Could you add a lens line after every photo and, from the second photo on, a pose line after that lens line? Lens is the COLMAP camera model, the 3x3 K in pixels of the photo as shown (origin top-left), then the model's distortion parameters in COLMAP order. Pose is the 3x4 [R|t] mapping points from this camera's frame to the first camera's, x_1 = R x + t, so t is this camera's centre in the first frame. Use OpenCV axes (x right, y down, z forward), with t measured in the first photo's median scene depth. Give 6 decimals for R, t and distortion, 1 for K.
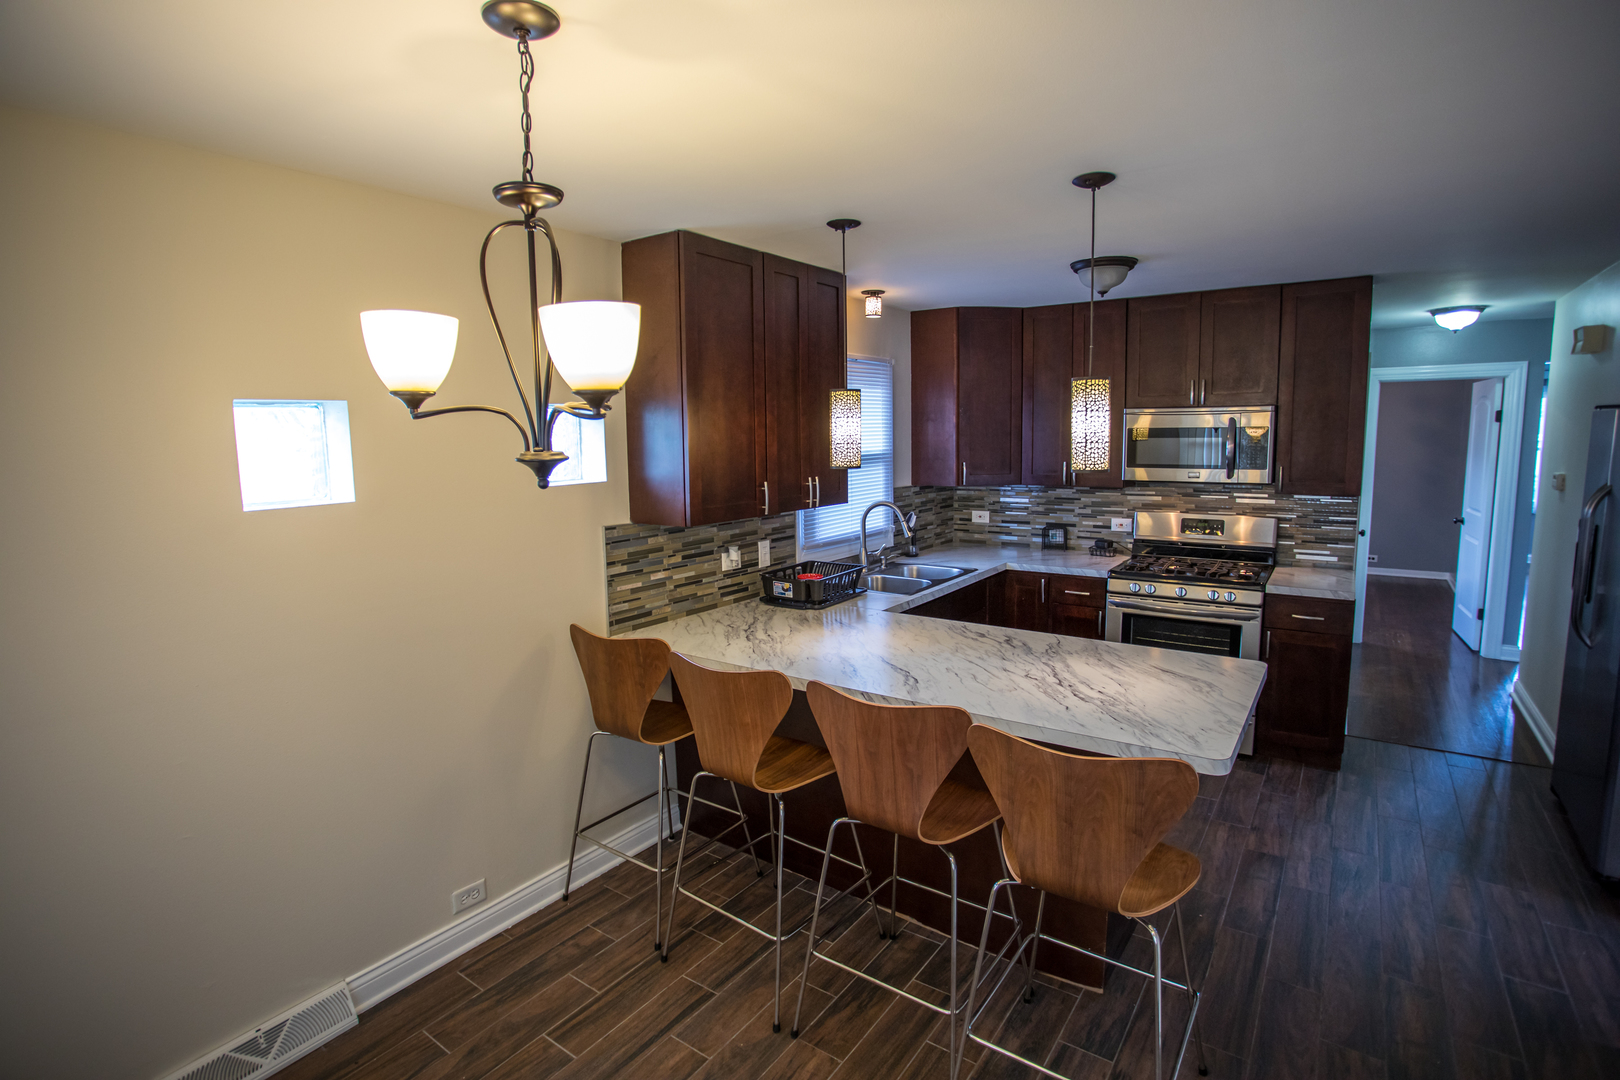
lens RADIAL K [[781.1, 0, 810.0], [0, 781.1, 540.0], [0, 0, 1]] dist [-0.040592, 0.000033]
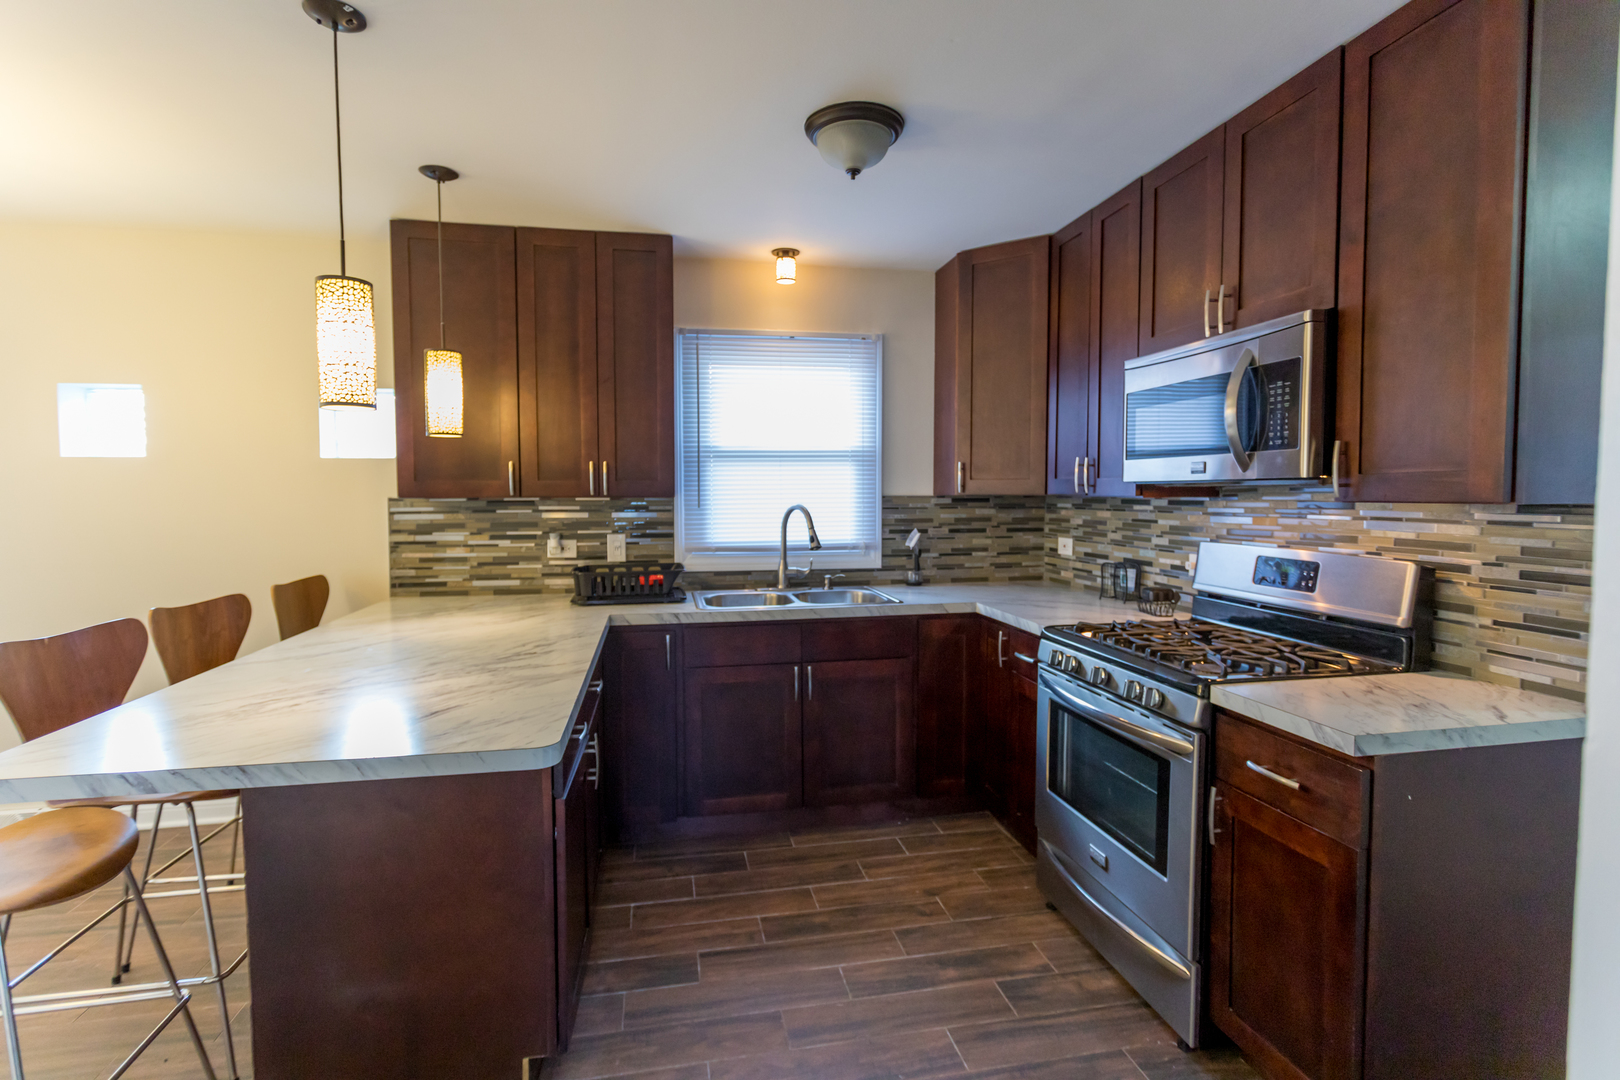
lens RADIAL K [[764.6, 0, 807.4], [0, 764.6, 531.3], [0, 0, 1]] dist [0.002152, 0.000208]
pose [[0.725534, 0.050436, -0.686335, 0.675640], [-0.102884, 0.994052, -0.035712, 0.006459], [0.680452, 0.096523, 0.726408, 0.446327]]
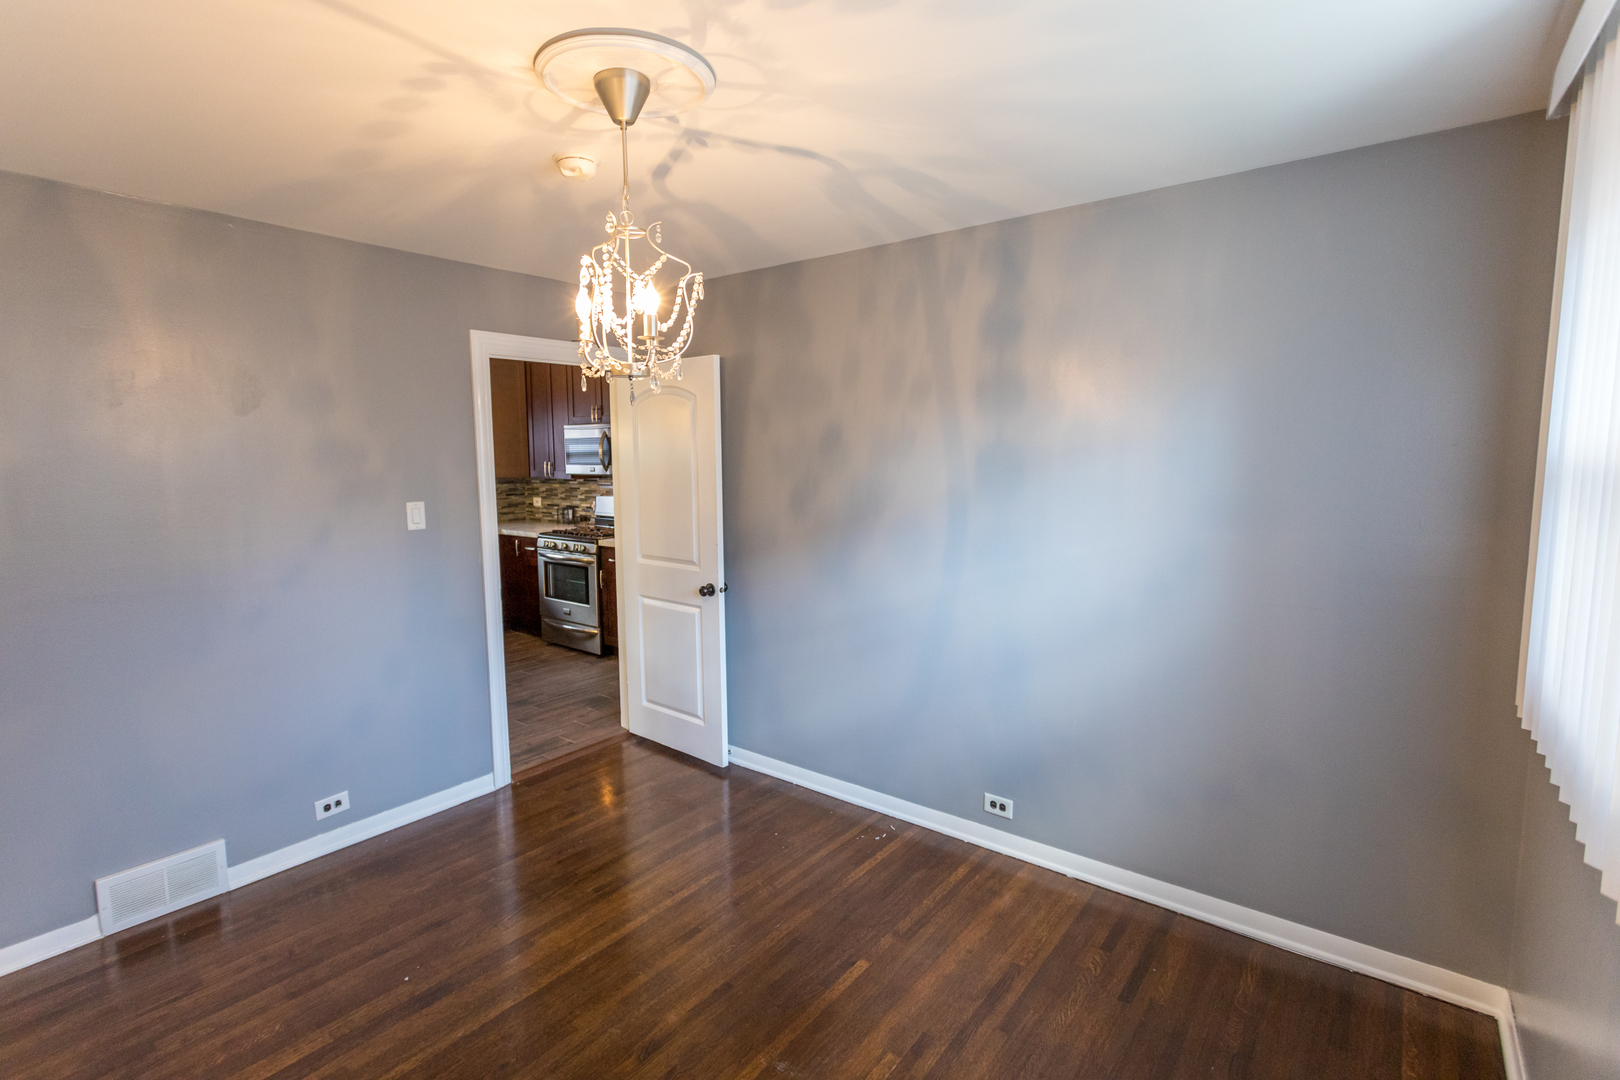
lens RADIAL K [[764.6, 0, 807.4], [0, 764.6, 531.3], [0, 0, 1]] dist [0.002152, 0.000208]
pose [[0.999166, 0.013665, -0.038489, 0.987715], [-0.014784, 0.999472, -0.028942, 0.073299], [0.038074, 0.029487, 0.998840, -0.469628]]
